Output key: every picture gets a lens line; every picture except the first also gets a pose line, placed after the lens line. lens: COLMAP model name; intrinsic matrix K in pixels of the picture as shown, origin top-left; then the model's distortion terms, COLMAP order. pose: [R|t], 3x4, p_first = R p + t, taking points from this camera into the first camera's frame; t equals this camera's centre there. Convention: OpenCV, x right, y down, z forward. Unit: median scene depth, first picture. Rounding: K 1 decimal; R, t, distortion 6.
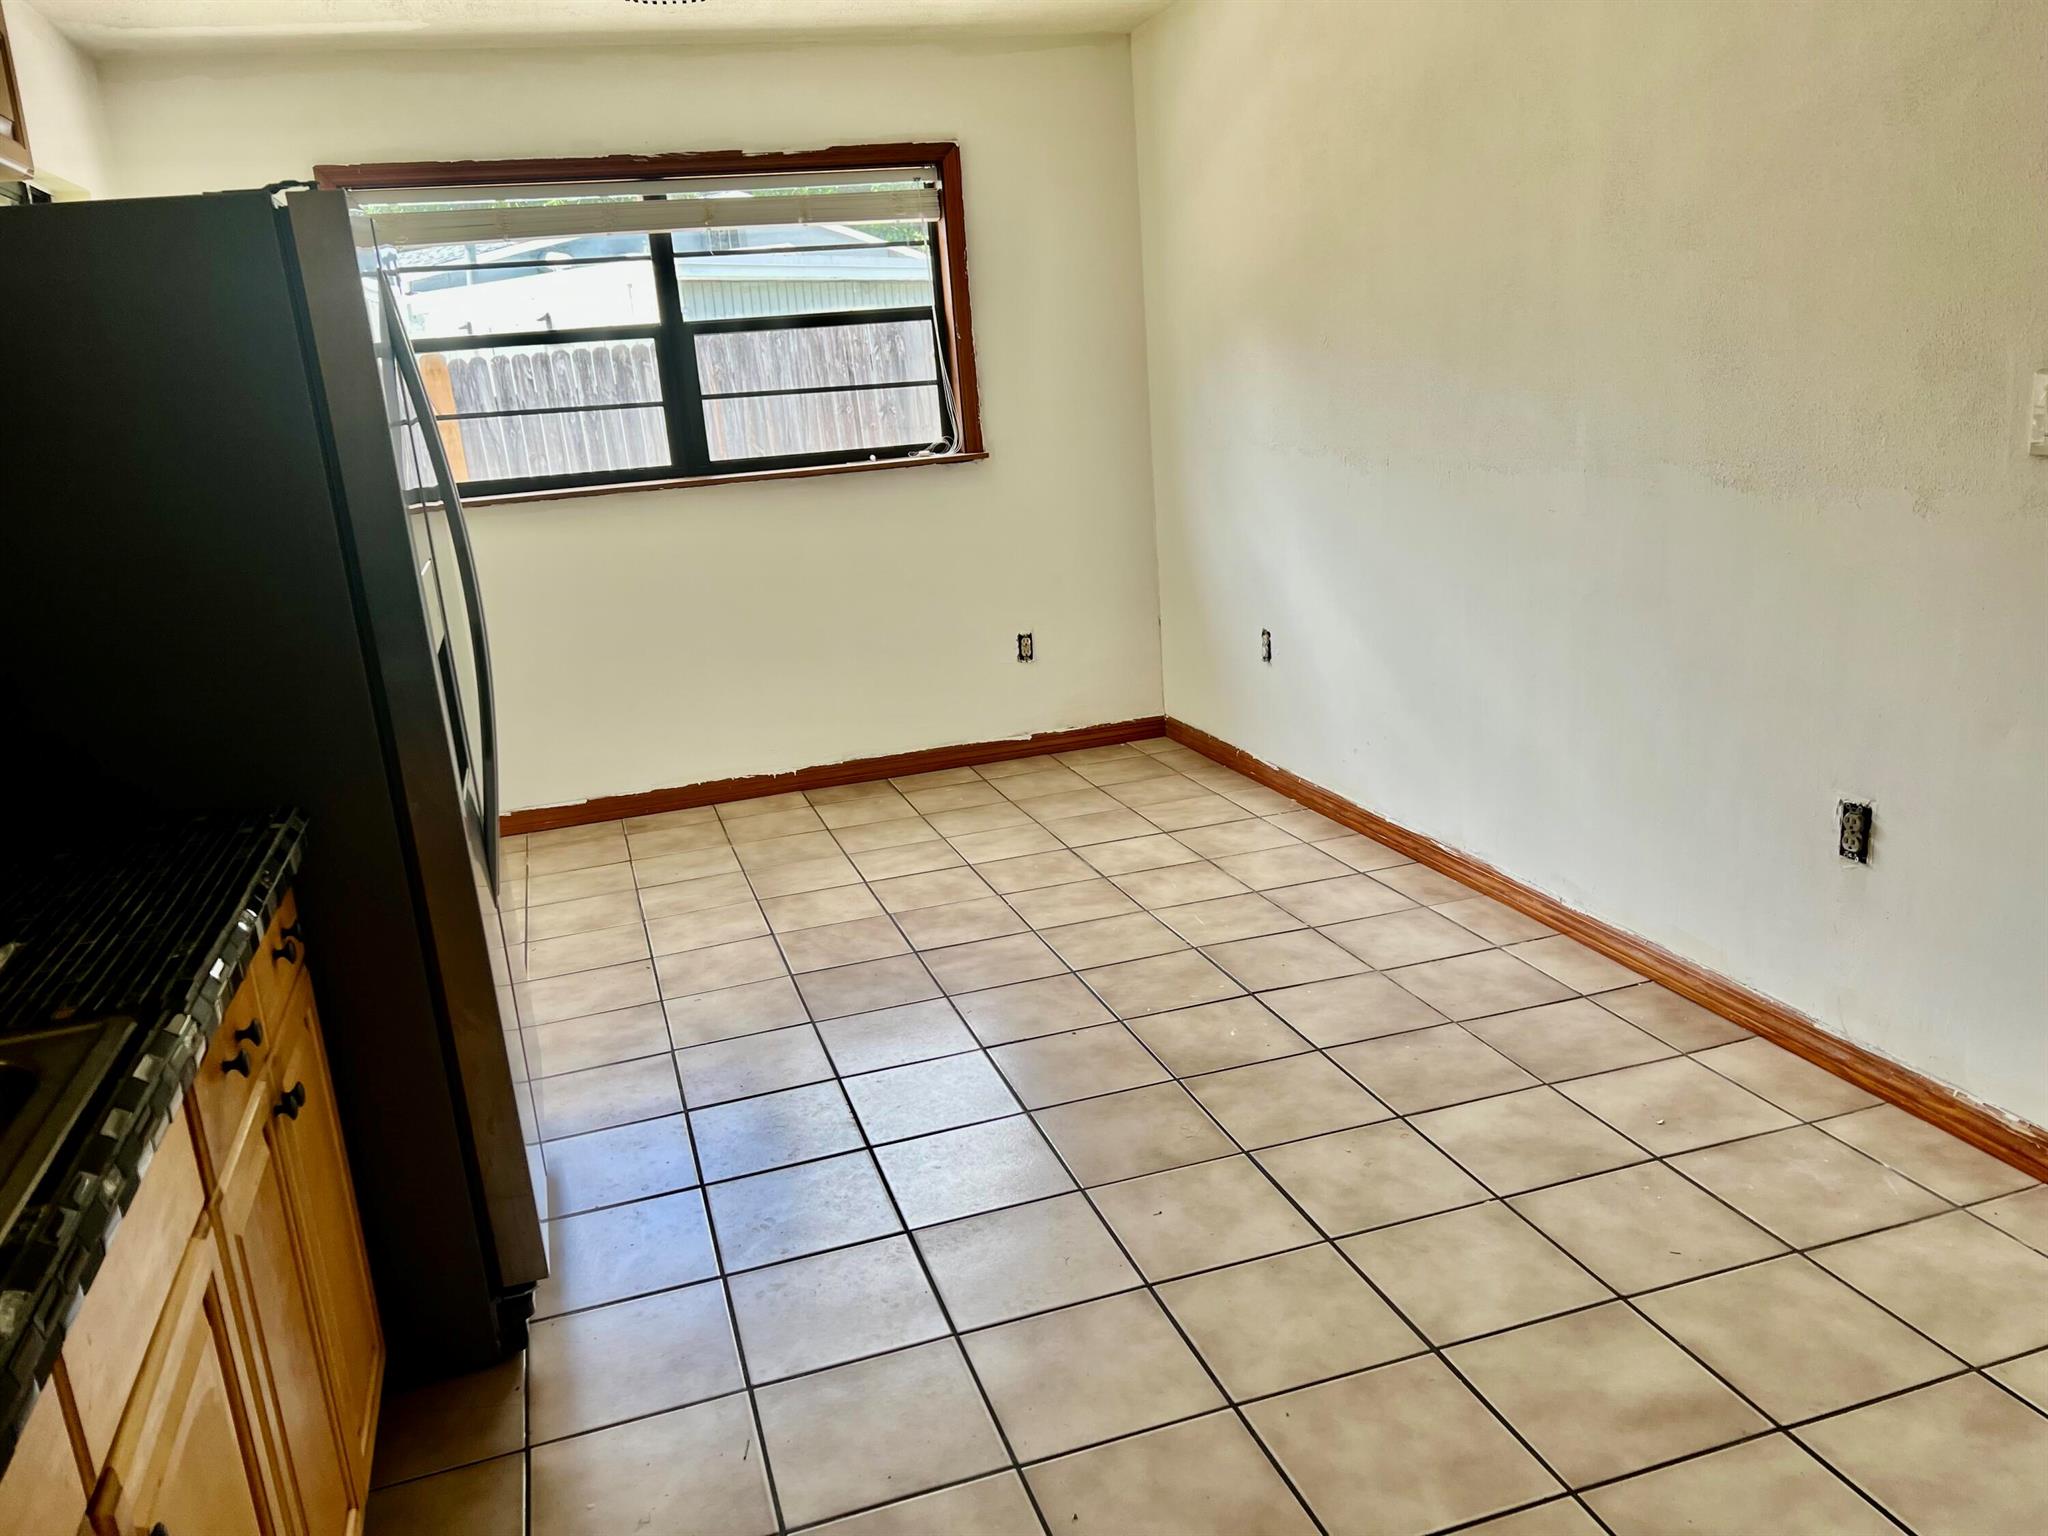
lens RADIAL K [[1543.4, 0, 987.6], [0, 1543.4, 794.8], [0, 0, 1]] dist [0.050492, -0.018541]
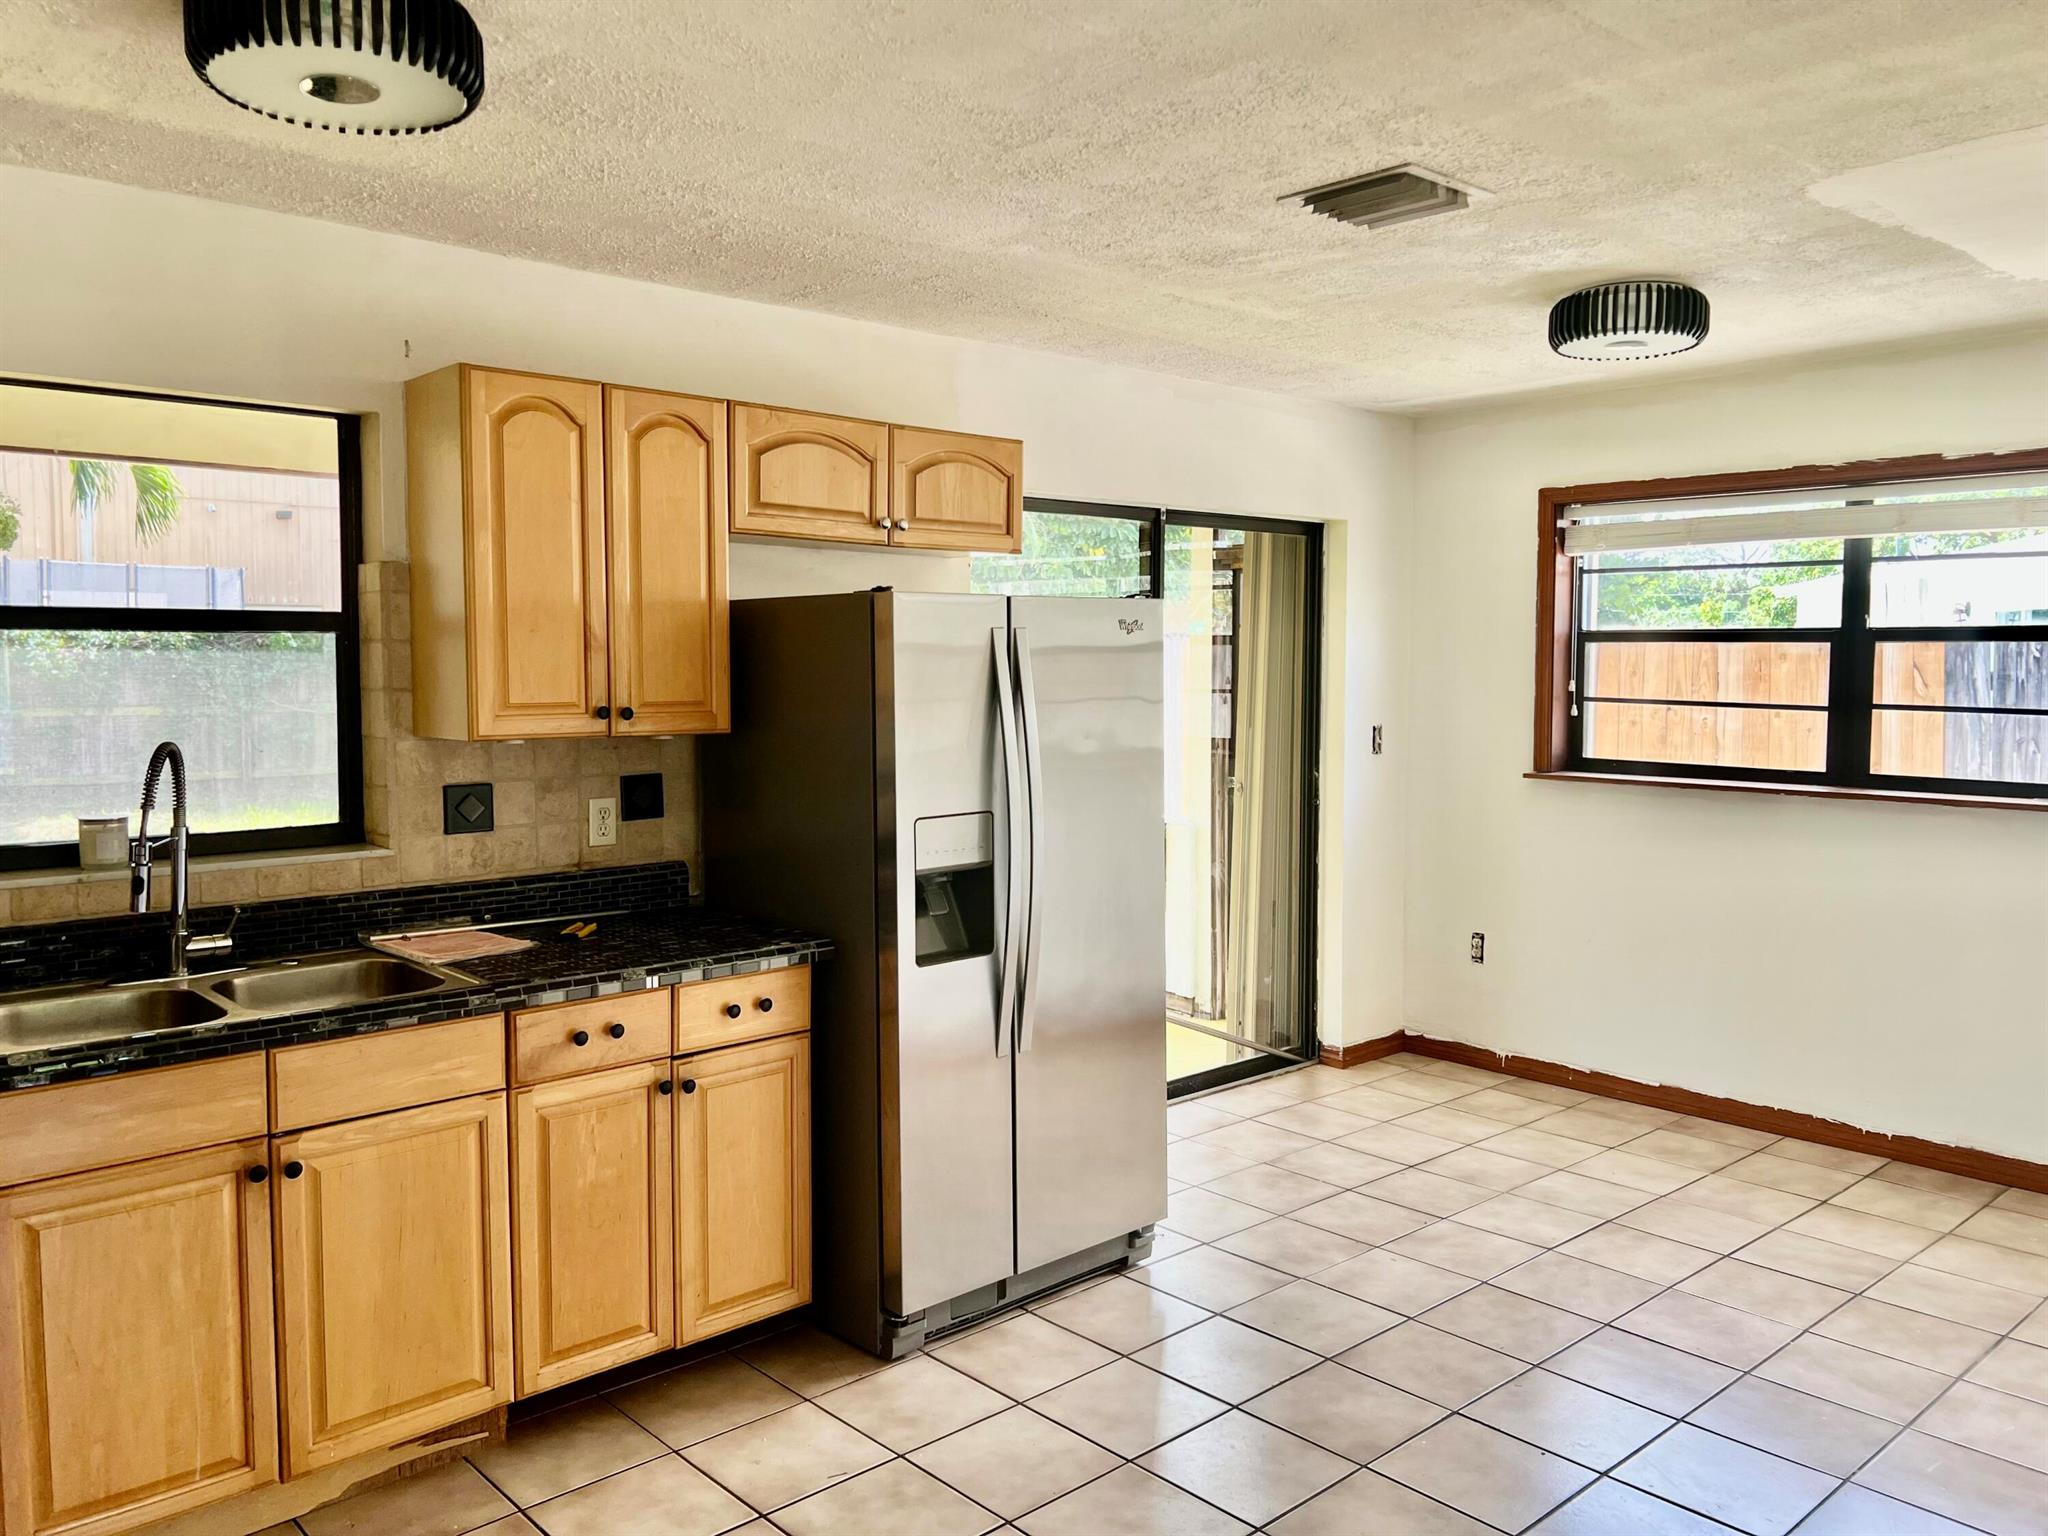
lens RADIAL K [[1543.4, 0, 1023.8], [0, 1543.4, 762.3], [0, 0, 1]] dist [0.050492, -0.018541]
pose [[0.419808, 0.137633, -0.897117, 0.452535], [-0.265775, 0.963749, 0.023485, -0.113864], [0.867828, 0.228572, 0.441169, 0.162260]]
